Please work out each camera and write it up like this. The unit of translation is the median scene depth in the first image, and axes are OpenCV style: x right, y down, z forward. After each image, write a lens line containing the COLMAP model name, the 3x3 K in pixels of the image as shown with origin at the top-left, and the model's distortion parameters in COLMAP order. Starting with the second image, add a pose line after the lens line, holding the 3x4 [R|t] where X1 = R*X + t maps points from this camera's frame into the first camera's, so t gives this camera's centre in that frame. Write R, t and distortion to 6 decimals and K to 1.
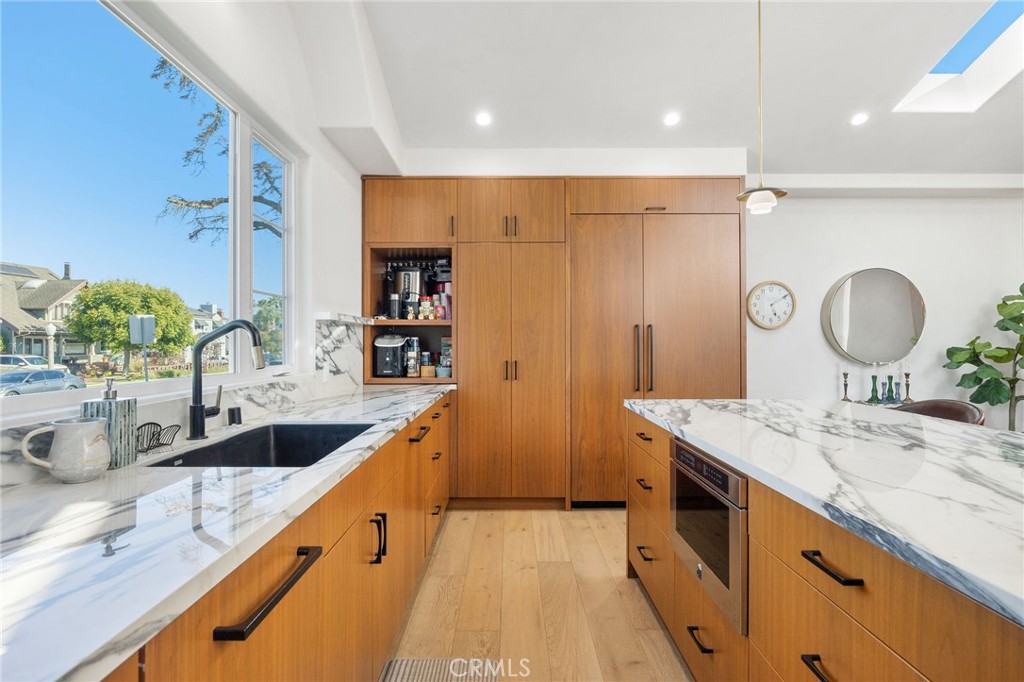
lens RADIAL K [[543.5, 0, 507.5], [0, 543.5, 332.7], [0, 0, 1]] dist [-0.013784, 0.000536]
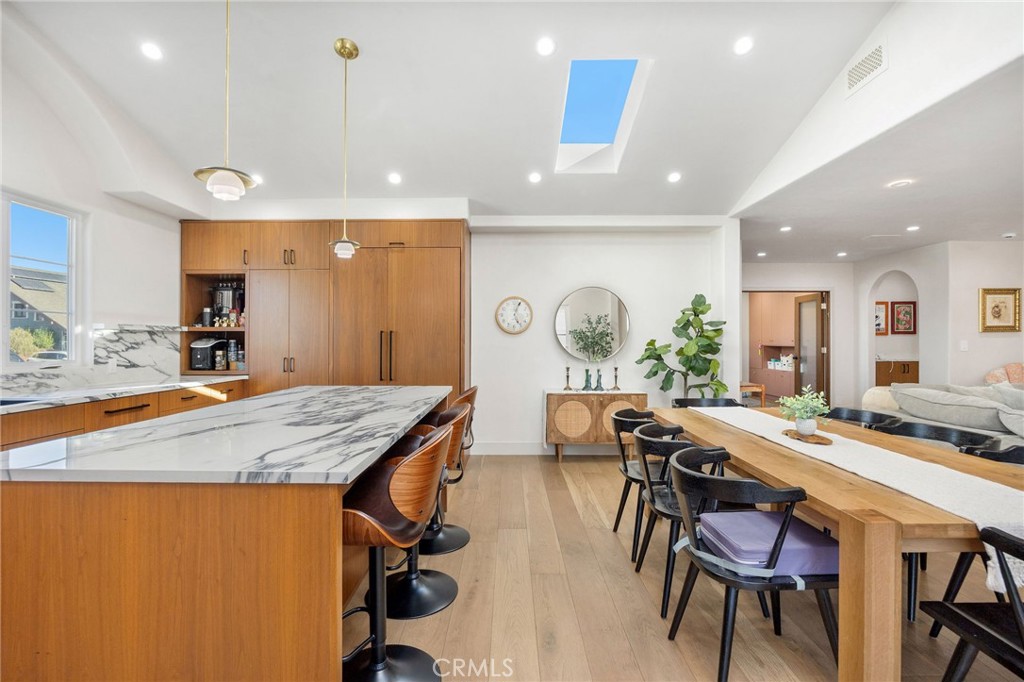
lens RADIAL K [[481.0, 0, 509.0], [0, 481.0, 338.3], [0, 0, 1]] dist [-0.012837, 0.000272]
pose [[0.999981, 0.000091, -0.006190, 0.549543], [-0.000002, 0.999895, 0.014503, -0.013676], [0.006191, -0.014502, 0.999876, -0.178936]]
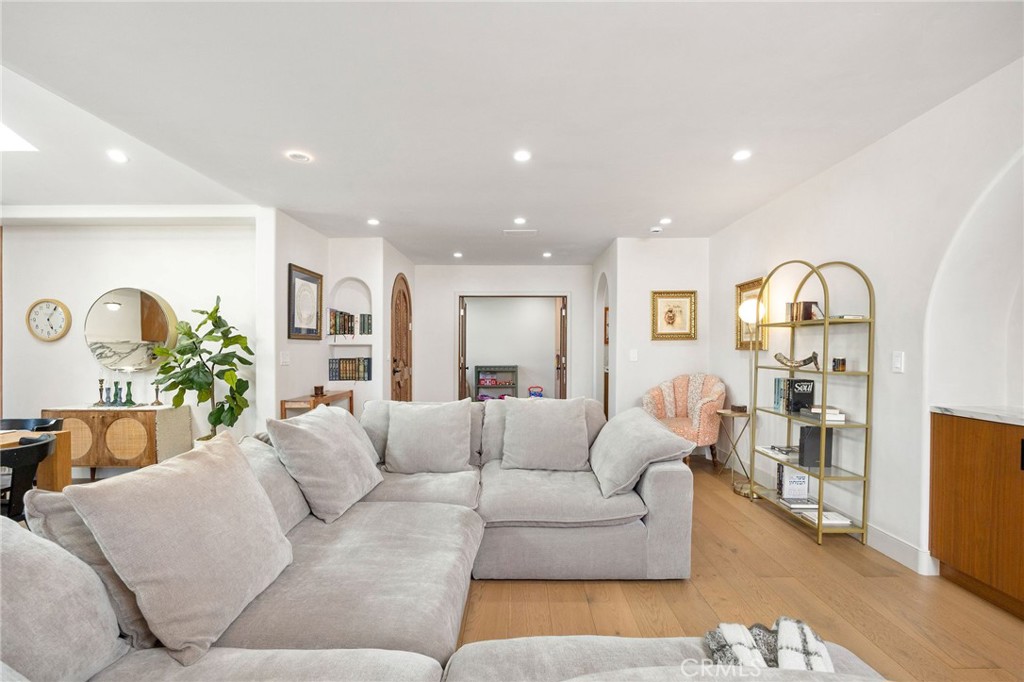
lens RADIAL K [[461.5, 0, 513.1], [0, 461.5, 353.6], [0, 0, 1]] dist [-0.007982, -0.000181]
pose [[0.999994, 0.000940, -0.003287, 1.683497], [-0.000851, 0.999633, 0.027071, -0.007858], [0.003311, -0.027068, 0.999628, 0.036043]]
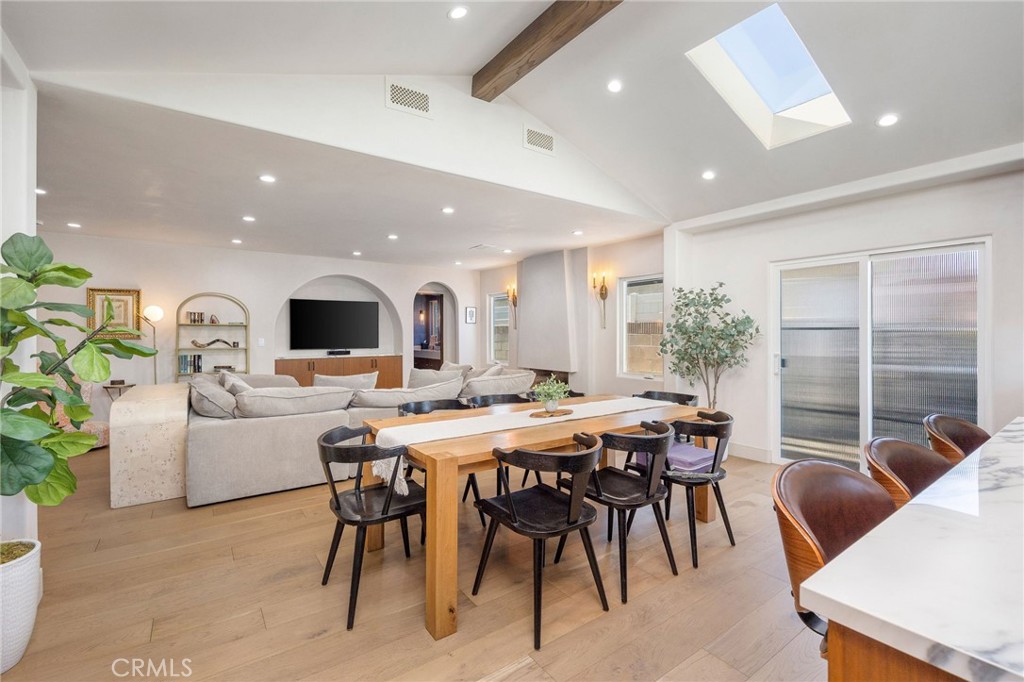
lens RADIAL K [[445.5, 0, 510.0], [0, 445.5, 335.7], [0, 0, 1]] dist [-0.005987, -0.000238]
pose [[-0.581277, -0.000135, 0.813706, 0.296559], [-0.008649, 0.999945, -0.006013, -0.001738], [-0.813660, -0.010533, -0.581246, 0.936150]]
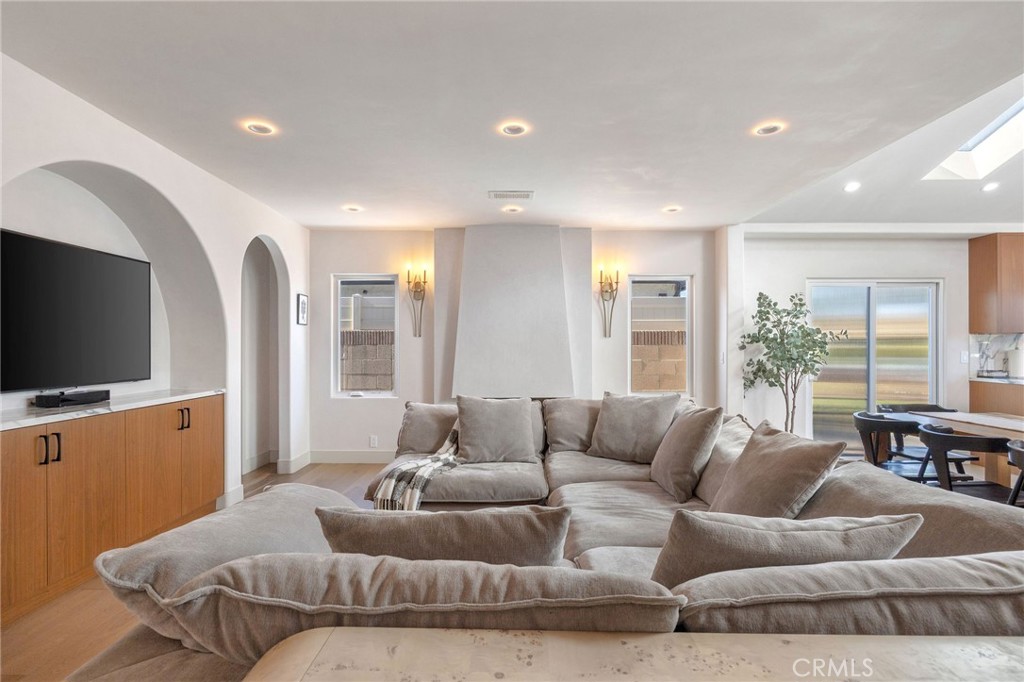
lens RADIAL K [[512.4, 0, 508.1], [0, 512.4, 344.9], [0, 0, 1]] dist [-0.027770, -0.000628]
pose [[-0.999957, 0.005060, 0.007738, 1.692540], [0.004918, 0.999823, -0.018162, 0.004566], [-0.007828, -0.018123, -0.999805, 1.155903]]
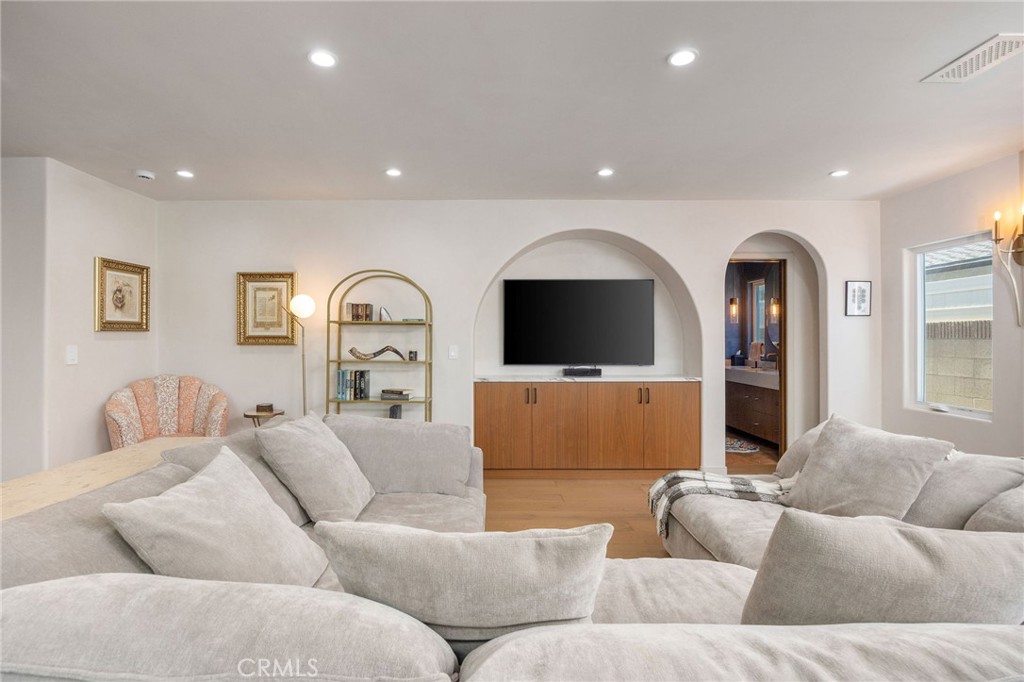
lens RADIAL K [[481.0, 0, 504.2], [0, 481.0, 340.9], [0, 0, 1]] dist [-0.012837, 0.000272]
pose [[-0.009144, -0.002153, 0.999956, 1.156141], [-0.017521, 0.999845, 0.001992, -0.008162], [-0.999805, -0.017502, -0.009180, 0.608245]]
